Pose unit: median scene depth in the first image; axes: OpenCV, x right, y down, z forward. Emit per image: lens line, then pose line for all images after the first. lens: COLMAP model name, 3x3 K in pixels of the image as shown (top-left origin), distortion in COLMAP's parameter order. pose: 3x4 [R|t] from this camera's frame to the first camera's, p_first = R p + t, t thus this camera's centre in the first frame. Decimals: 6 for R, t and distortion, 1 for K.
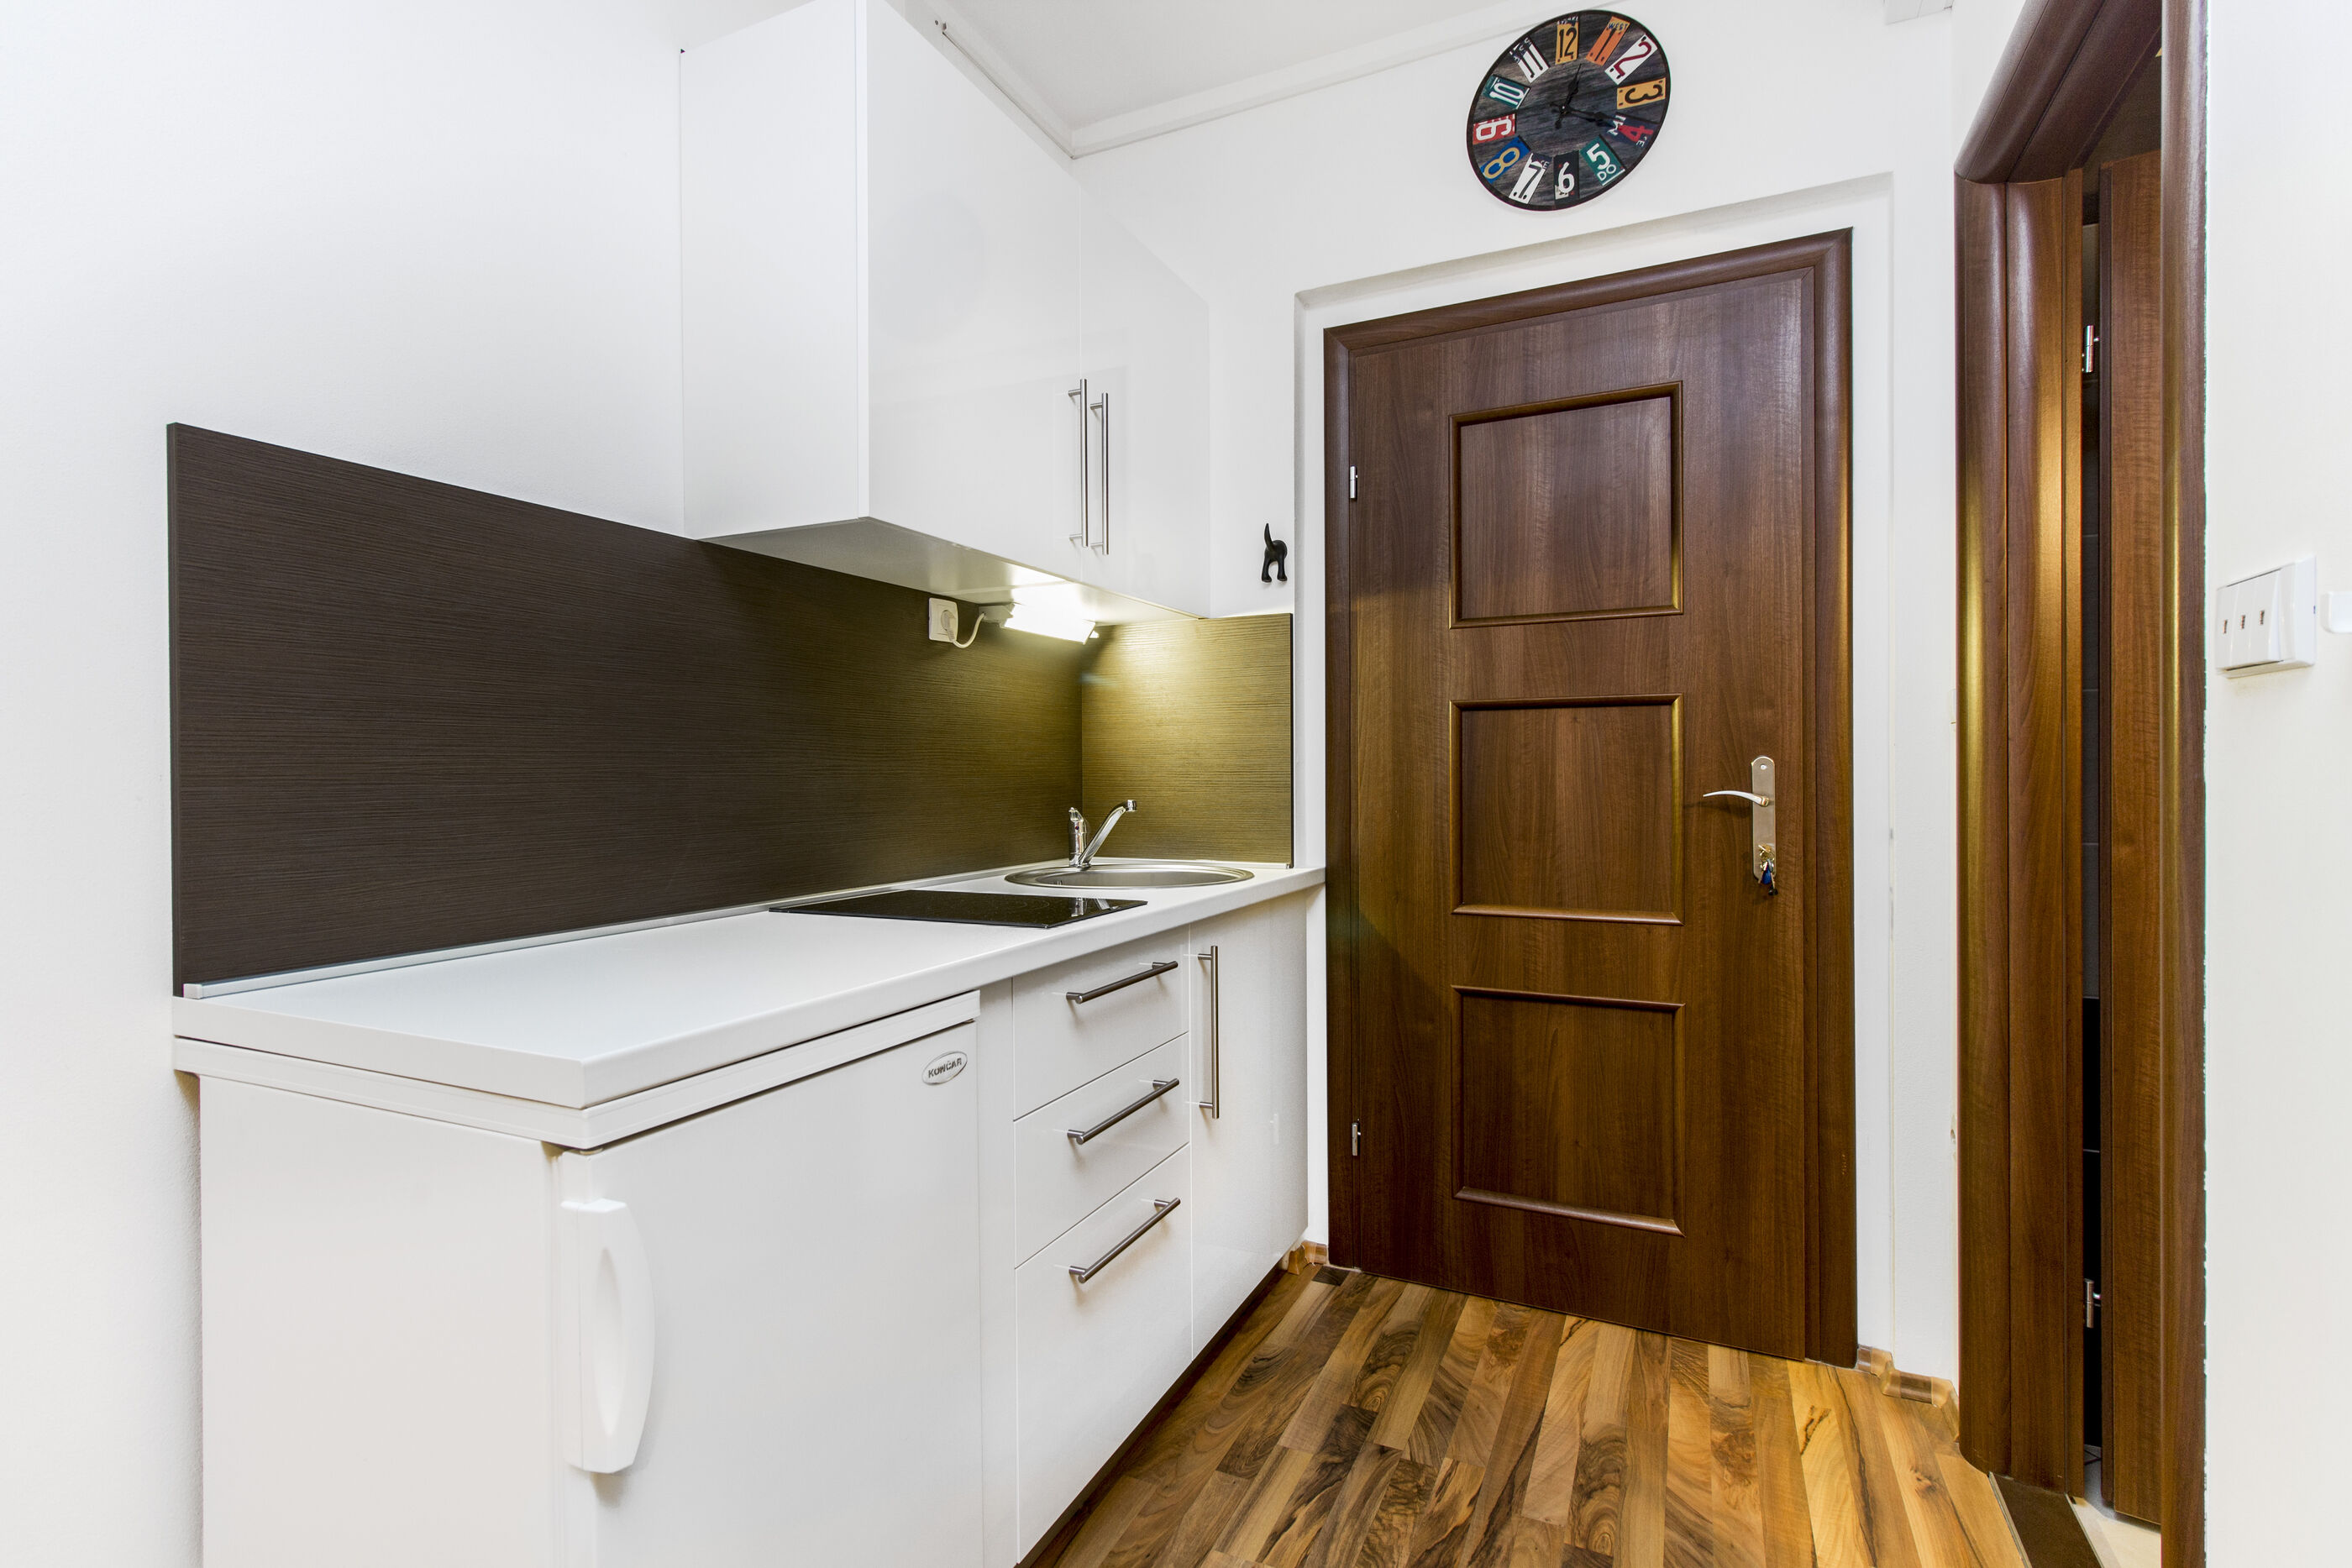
lens RADIAL K [[1078.6, 0, 1167.6], [0, 1078.6, 770.0], [0, 0, 1]] dist [-0.000227, -0.000651]
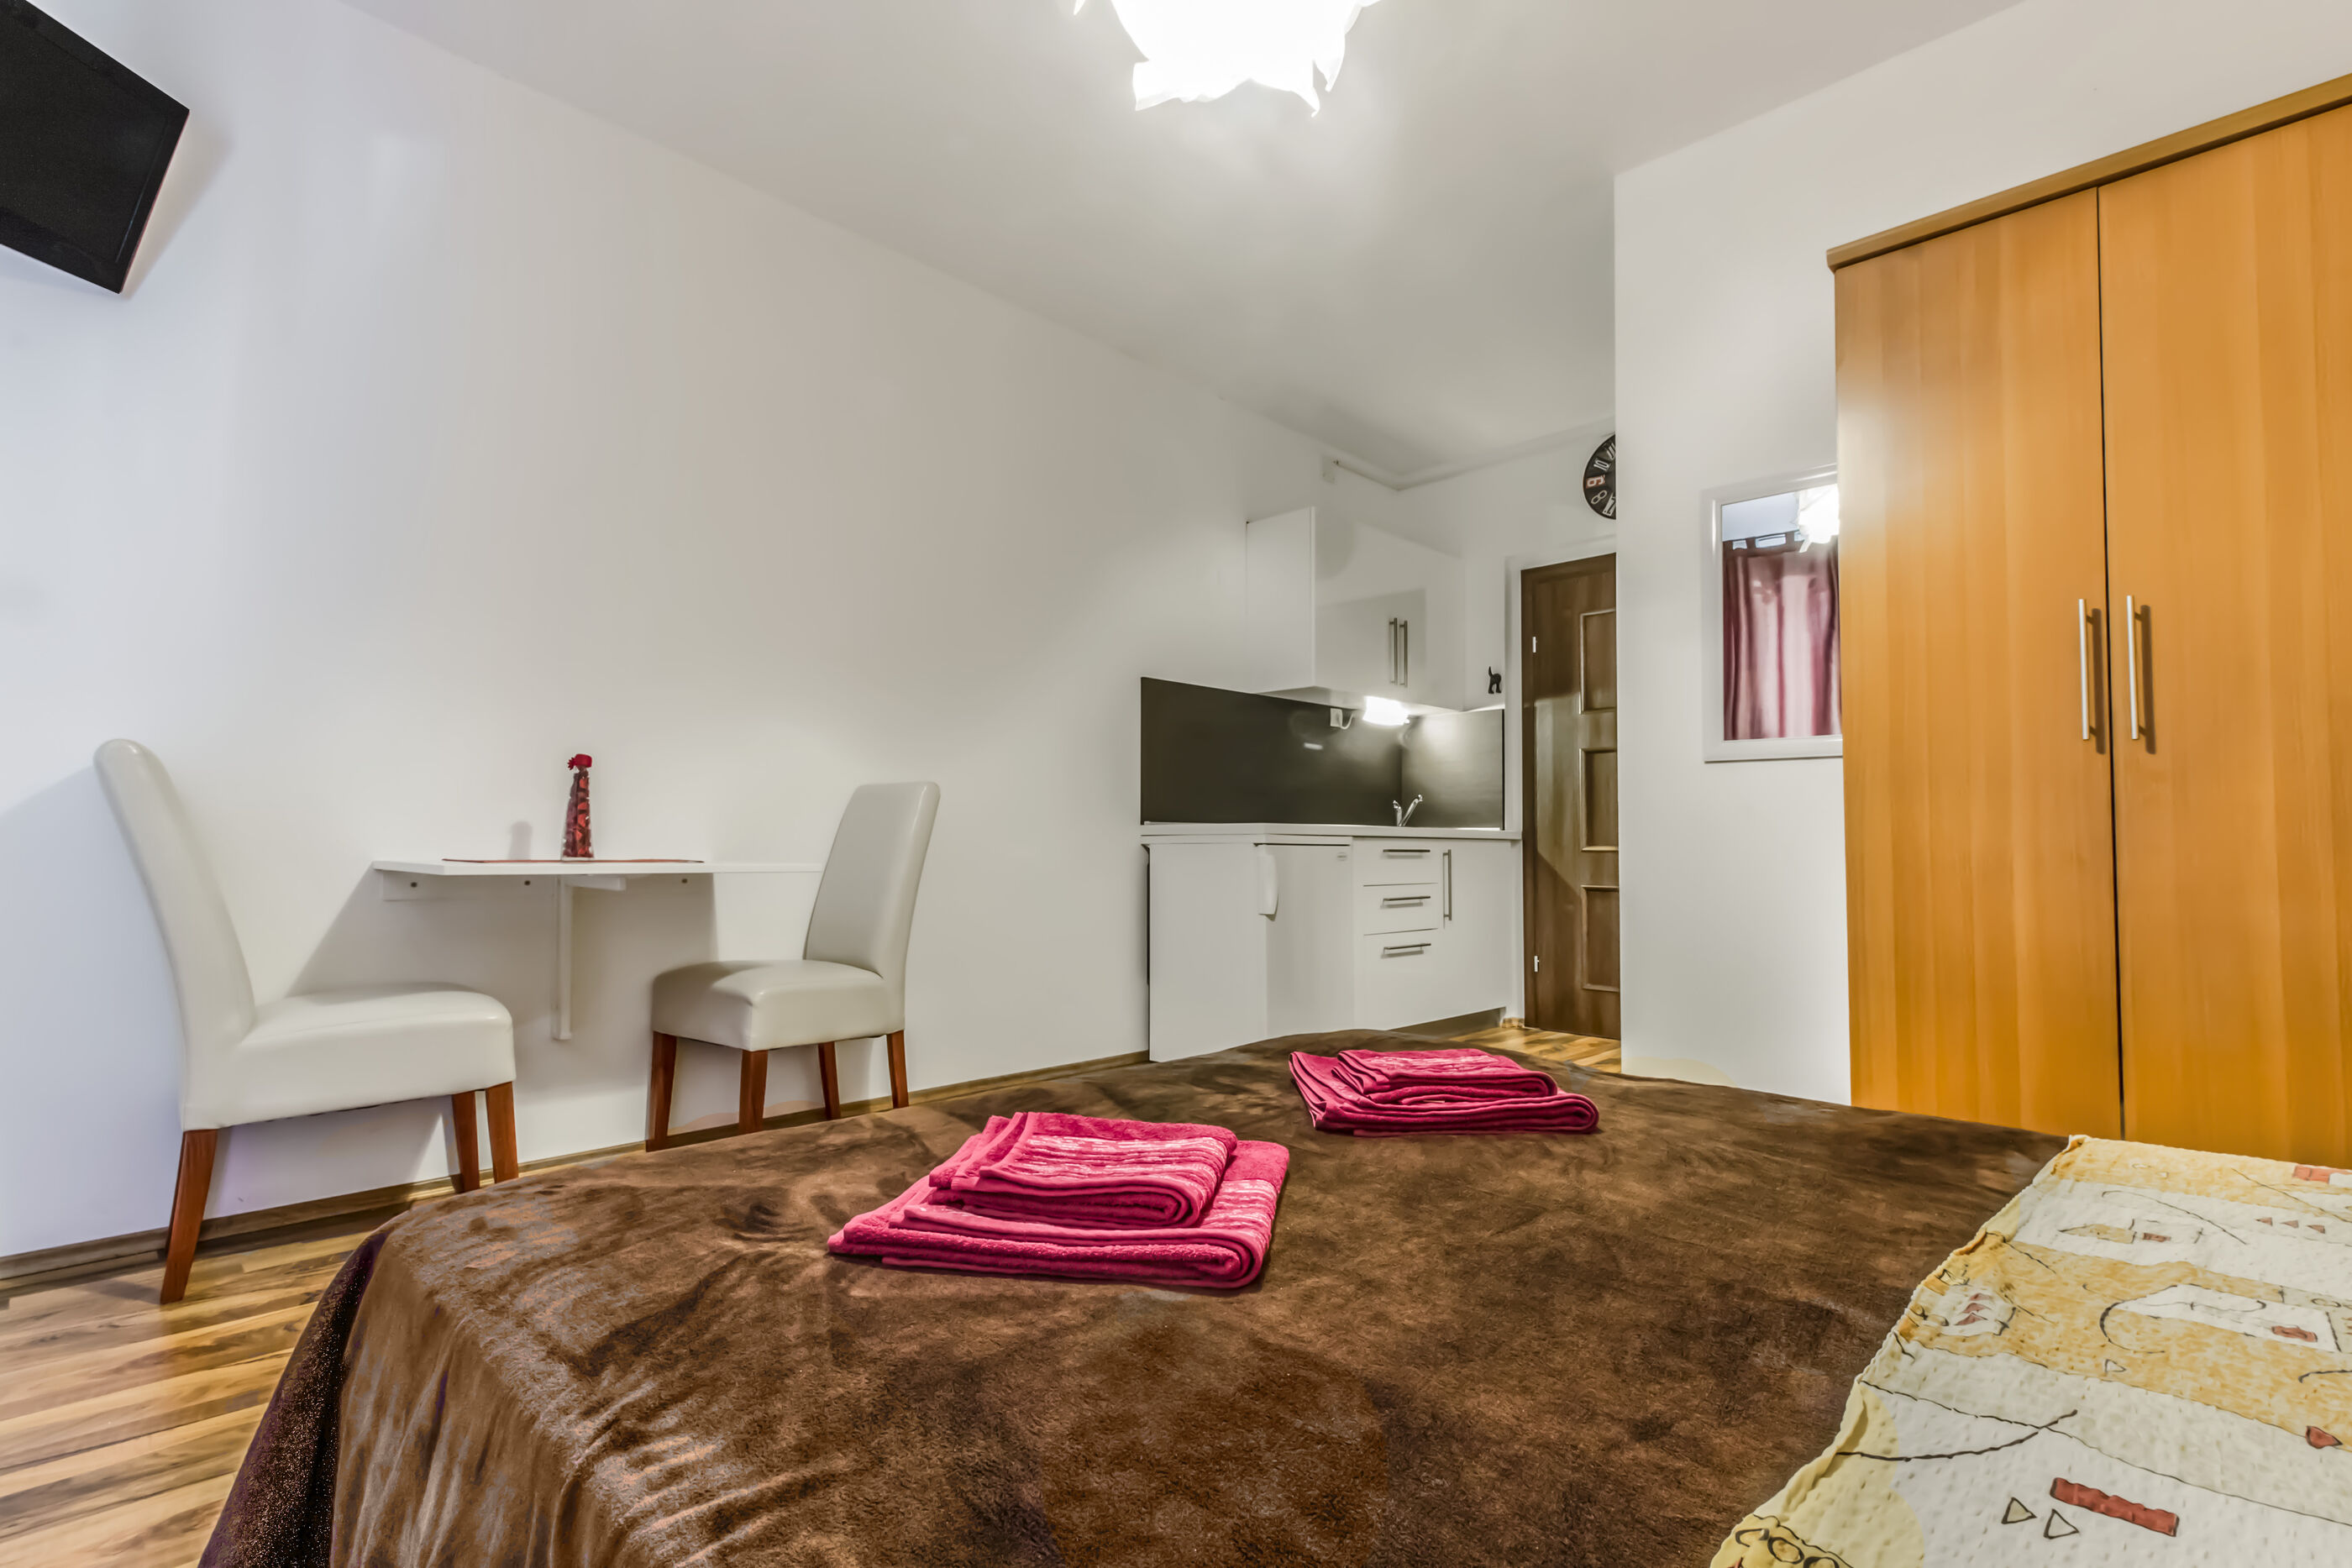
lens RADIAL K [[1070.2, 0, 1113.9], [0, 1070.2, 802.6], [0, 0, 1]] dist [0.000127, -0.001775]
pose [[0.926585, -0.000358, -0.376085, 0.210811], [-0.013884, 0.999285, -0.035158, 0.129375], [0.375829, 0.037799, 0.925918, -1.280663]]
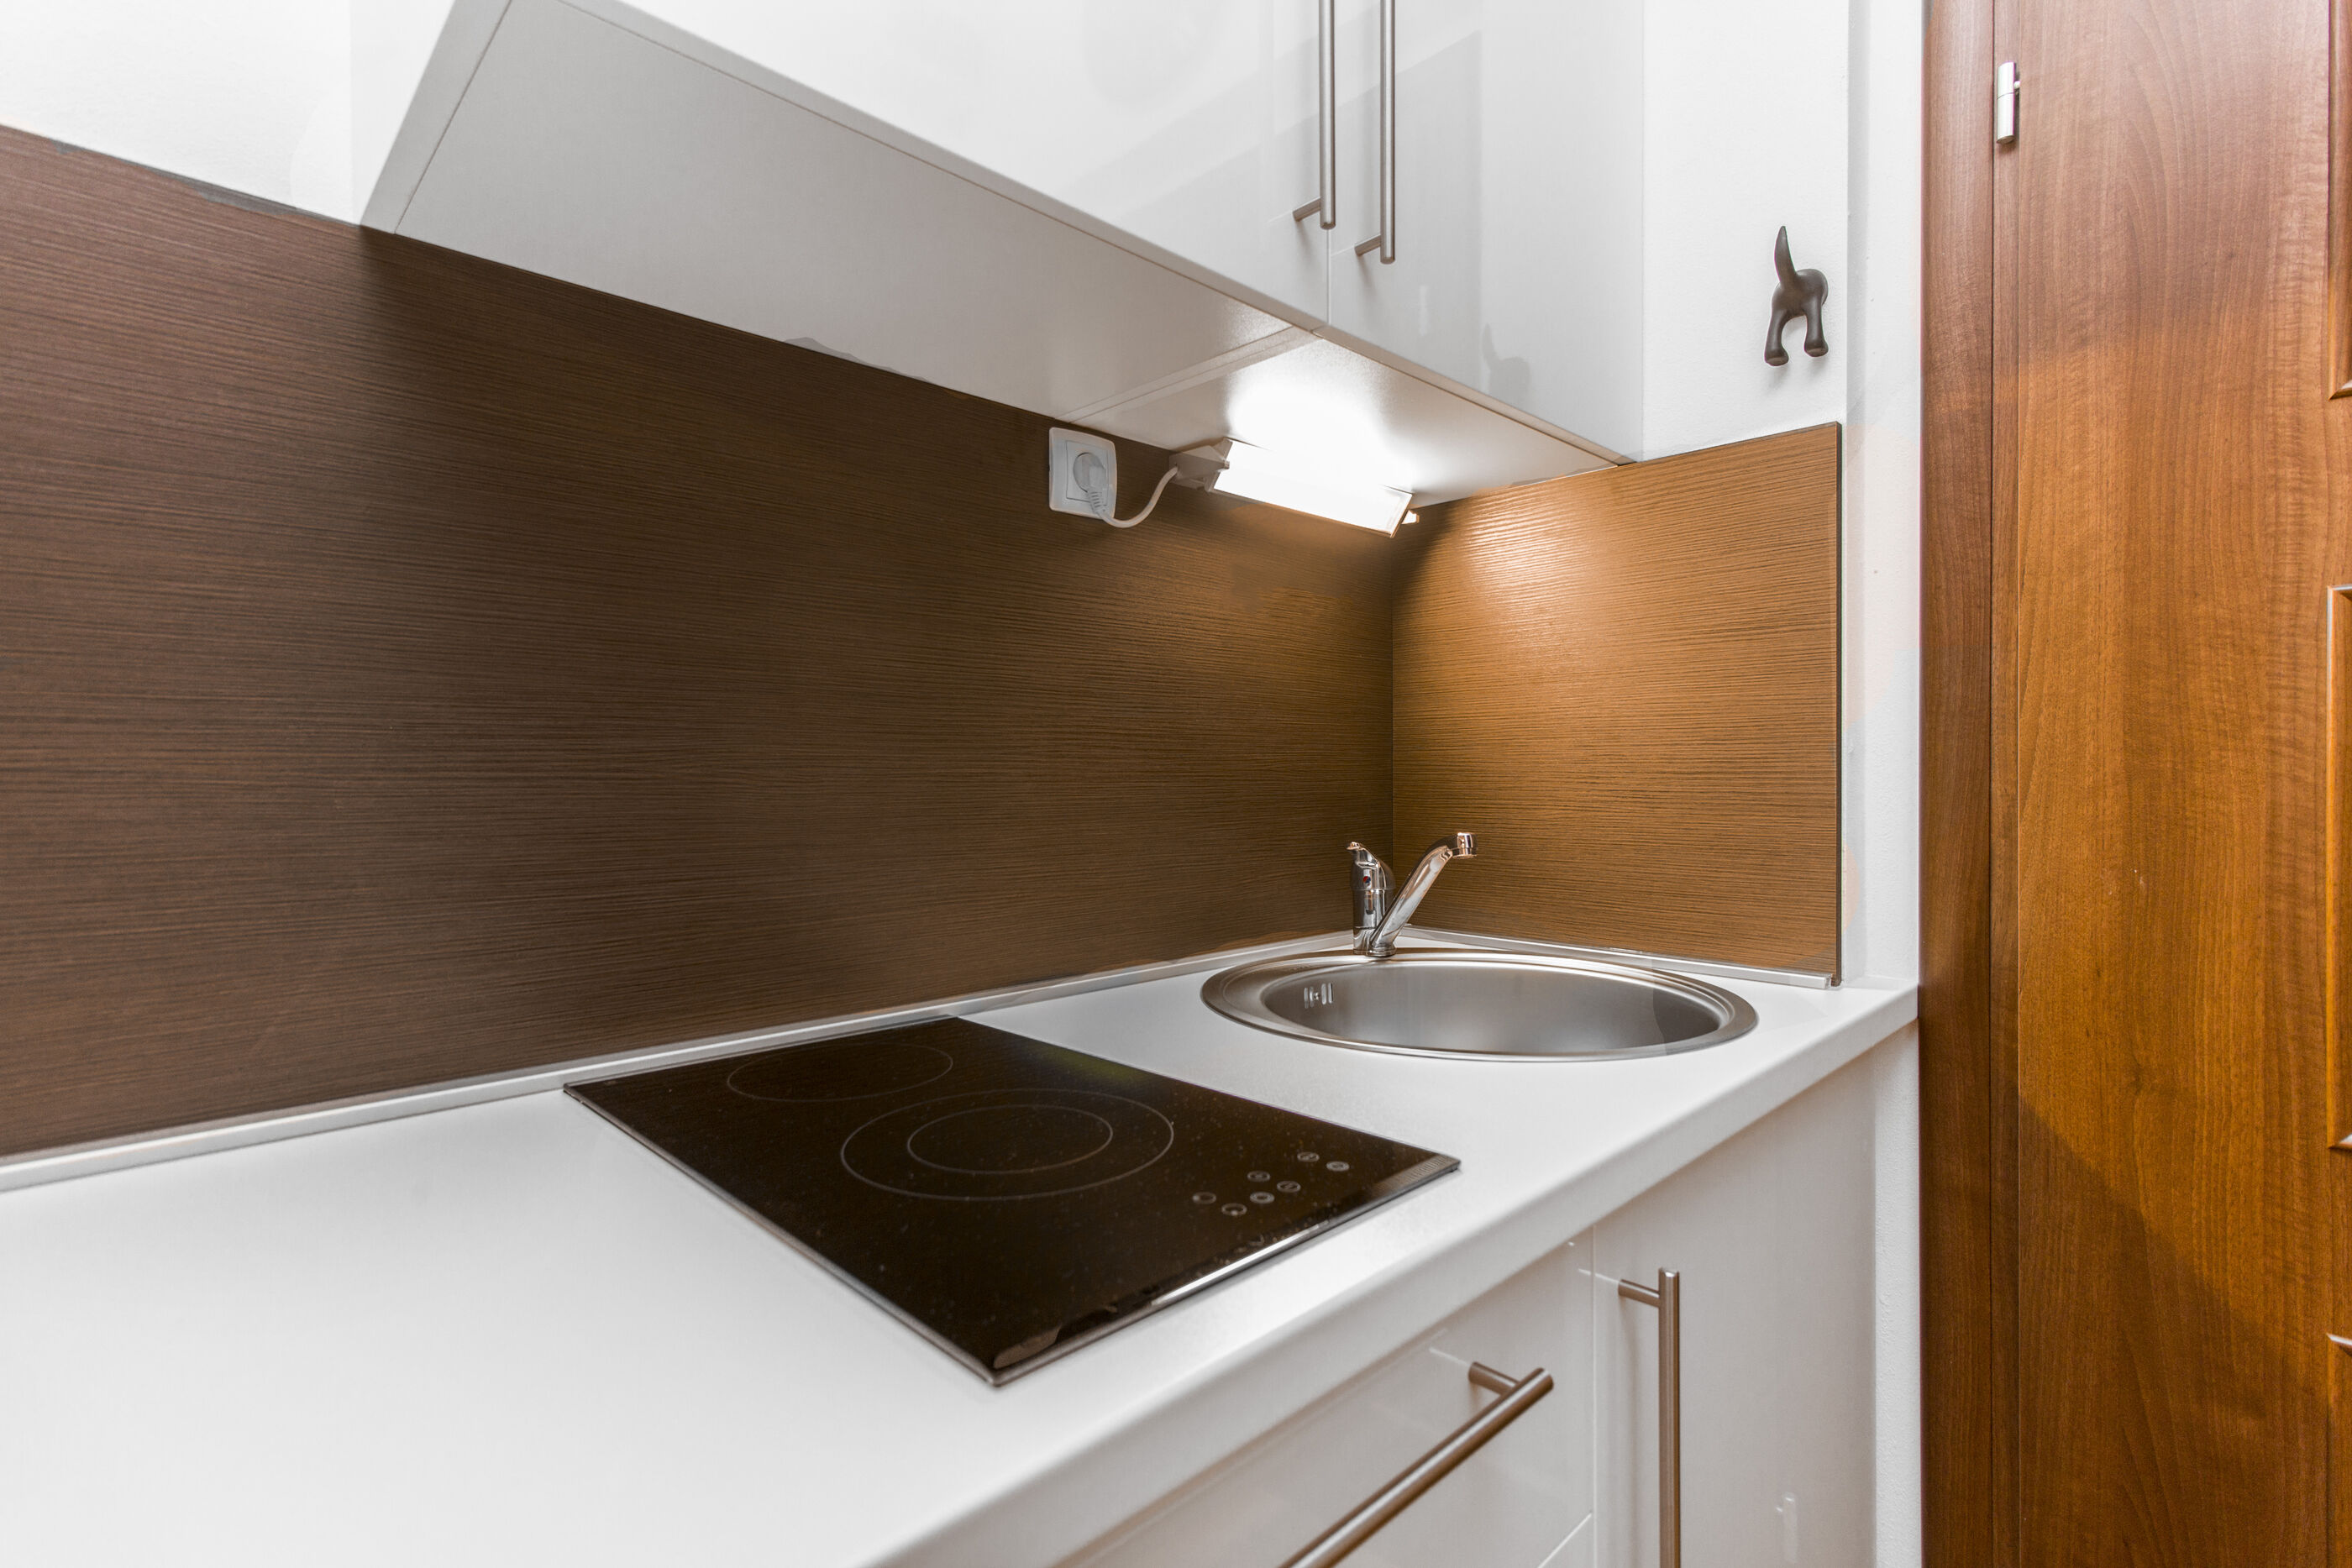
lens RADIAL K [[1089.5, 0, 1182.1], [0, 1089.5, 779.4], [0, 0, 1]] dist [-0.000569, -0.000151]
pose [[0.939051, 0.005505, -0.343734, 0.014657], [-0.002080, 0.999944, 0.010332, 0.000274], [0.343771, -0.008988, 0.939010, 0.513562]]
